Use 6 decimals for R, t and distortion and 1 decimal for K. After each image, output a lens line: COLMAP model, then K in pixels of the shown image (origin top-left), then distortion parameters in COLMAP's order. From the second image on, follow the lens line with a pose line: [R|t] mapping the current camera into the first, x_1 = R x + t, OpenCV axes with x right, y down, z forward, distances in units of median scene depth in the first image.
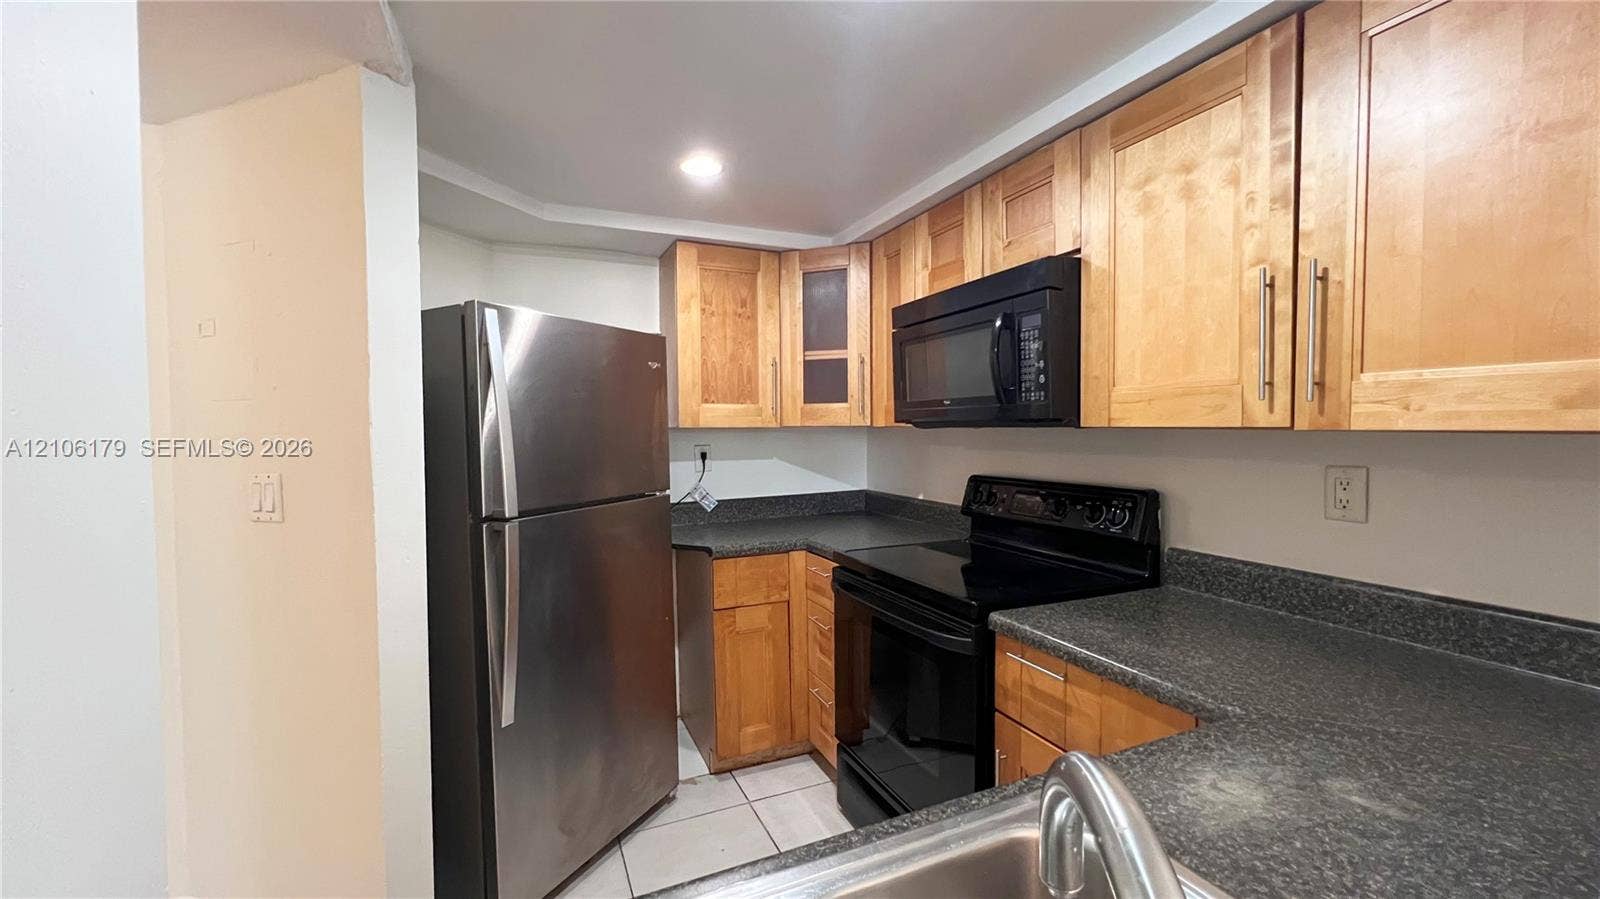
lens RADIAL K [[639.7, 0, 795.2], [0, 639.7, 451.6], [0, 0, 1]] dist [0.002469, -0.000239]
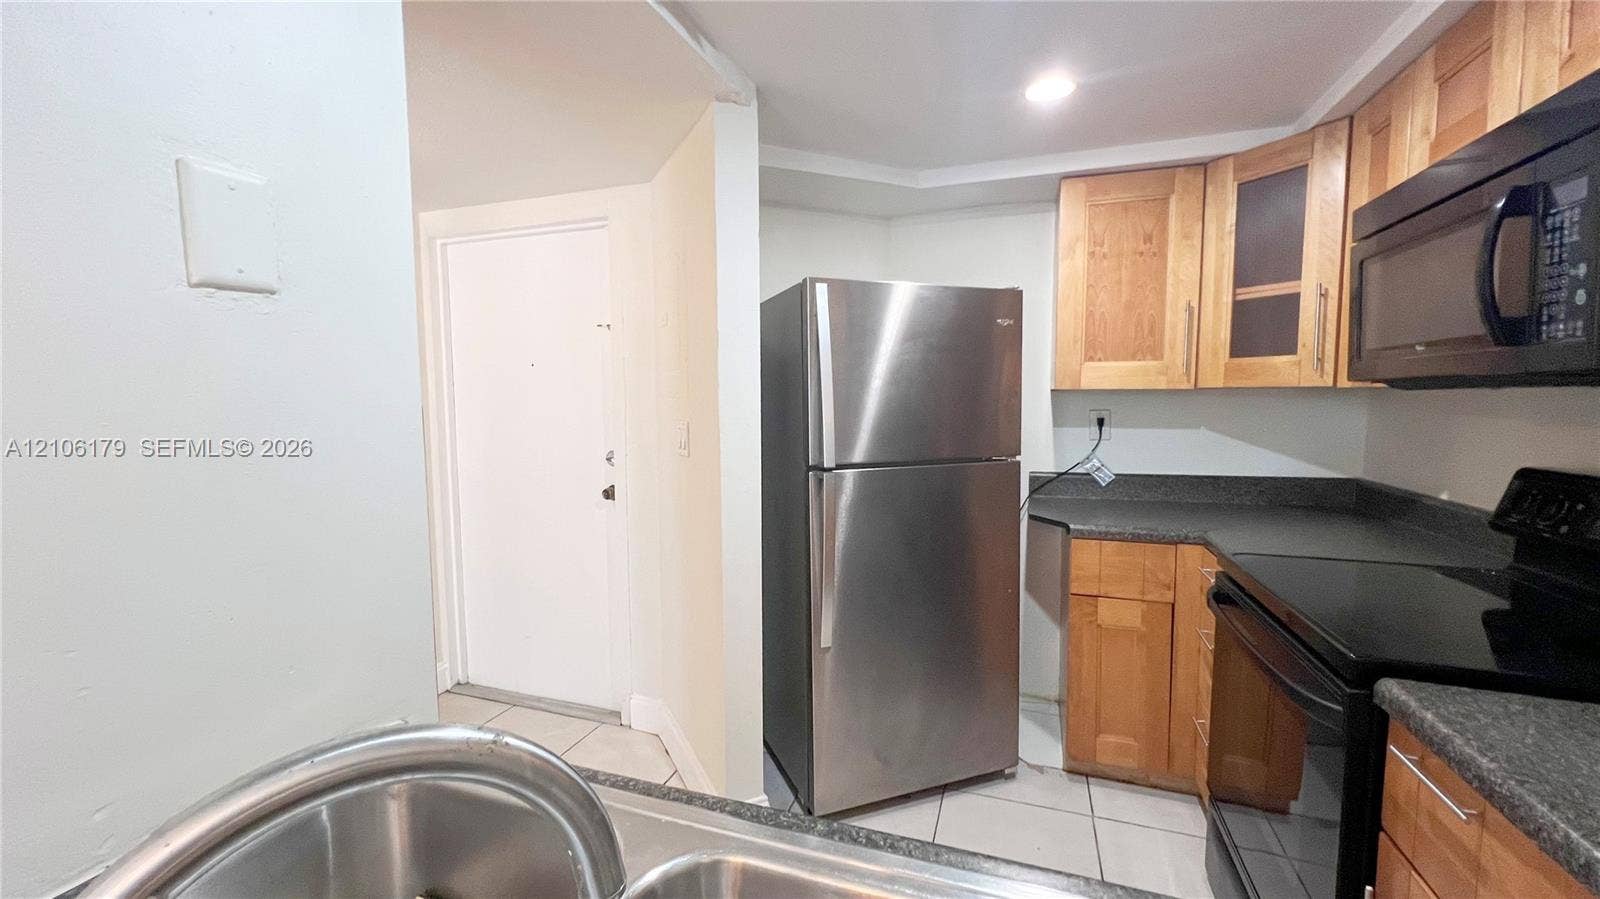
lens RADIAL K [[639.7, 0, 799.0], [0, 639.7, 451.9], [0, 0, 1]] dist [0.002469, -0.000239]
pose [[0.729500, 0.064986, -0.680887, 0.186071], [-0.026722, 0.997424, 0.066568, 0.000288], [0.683459, -0.030367, 0.729357, 0.089562]]
